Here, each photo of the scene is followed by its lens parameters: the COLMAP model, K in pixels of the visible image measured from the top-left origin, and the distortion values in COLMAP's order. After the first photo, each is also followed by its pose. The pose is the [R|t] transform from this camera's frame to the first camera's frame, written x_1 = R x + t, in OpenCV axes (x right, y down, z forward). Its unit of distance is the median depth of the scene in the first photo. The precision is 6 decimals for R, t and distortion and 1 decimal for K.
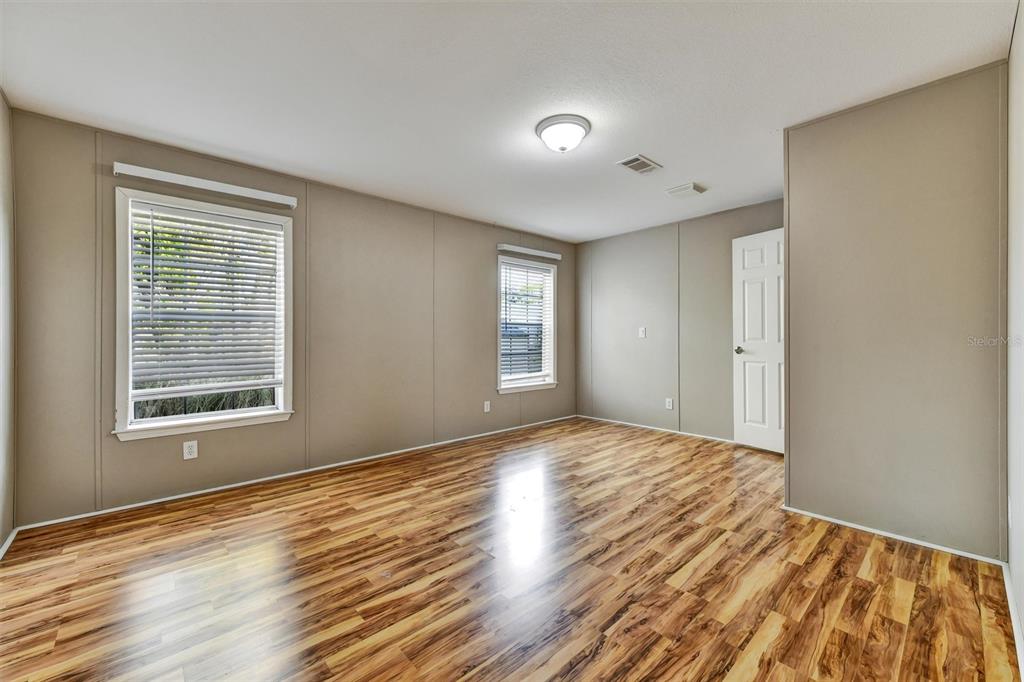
lens RADIAL K [[395.4, 0, 510.2], [0, 395.4, 338.1], [0, 0, 1]] dist [0.000265, -0.000003]
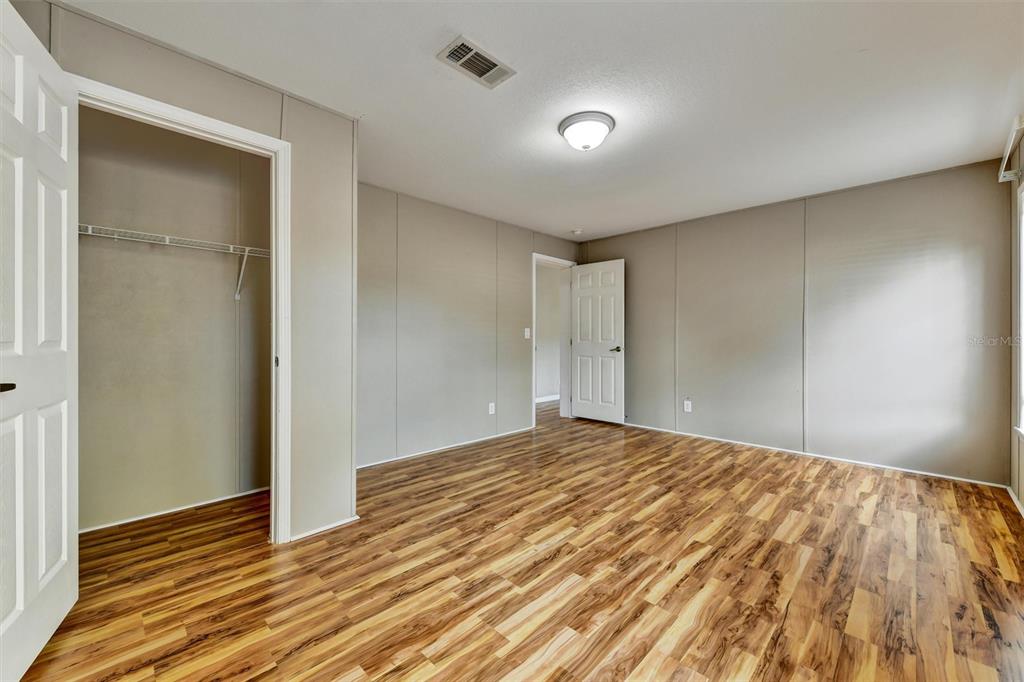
lens RADIAL K [[395.4, 0, 510.2], [0, 395.4, 338.1], [0, 0, 1]] dist [0.000265, -0.000003]
pose [[-0.998637, 0.003375, -0.052077, 0.372197], [0.003152, 0.999986, 0.004360, -0.004248], [0.052091, 0.004190, -0.998634, 1.967379]]
